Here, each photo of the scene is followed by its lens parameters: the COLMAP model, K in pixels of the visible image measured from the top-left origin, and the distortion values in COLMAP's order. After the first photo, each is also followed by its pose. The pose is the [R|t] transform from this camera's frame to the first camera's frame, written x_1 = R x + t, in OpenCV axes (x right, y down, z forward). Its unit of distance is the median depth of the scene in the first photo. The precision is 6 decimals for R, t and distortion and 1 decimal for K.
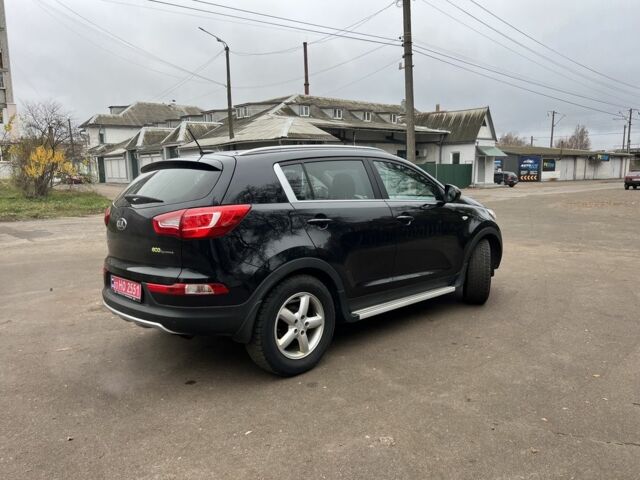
lens RADIAL K [[473.5, 0, 321.7], [0, 473.5, 242.4], [0, 0, 1]] dist [0.051674, -0.059622]
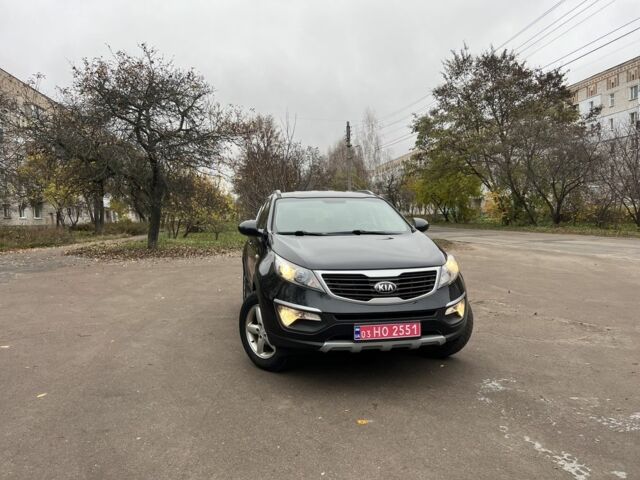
lens RADIAL K [[473.0, 0, 320.0], [0, 473.0, 240.0], [0, 0, 1]] dist [0.055343, -0.062464]
pose [[-0.525210, 0.069934, -0.848094, 1.432699], [-0.086868, 0.987005, 0.135185, -0.305972], [0.846527, 0.144673, -0.512310, 2.196571]]
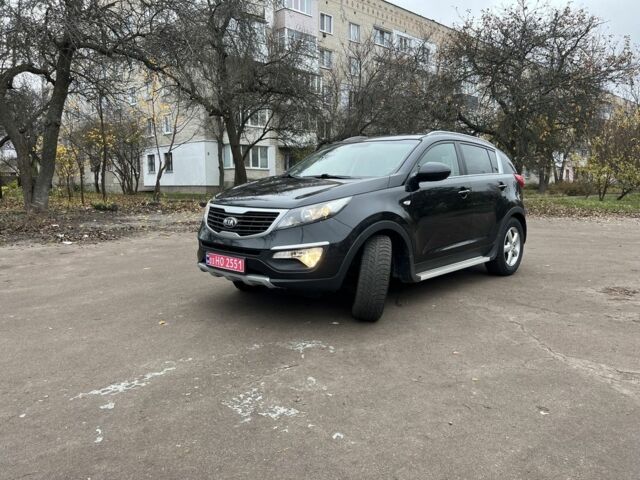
lens RADIAL K [[473.2, 0, 321.7], [0, 473.2, 236.2], [0, 0, 1]] dist [0.054485, -0.061671]
pose [[-0.997684, 0.022431, -0.064220, 0.366697], [0.005757, 0.968526, 0.248846, -0.320770], [0.067781, 0.247900, -0.966412, 2.888226]]
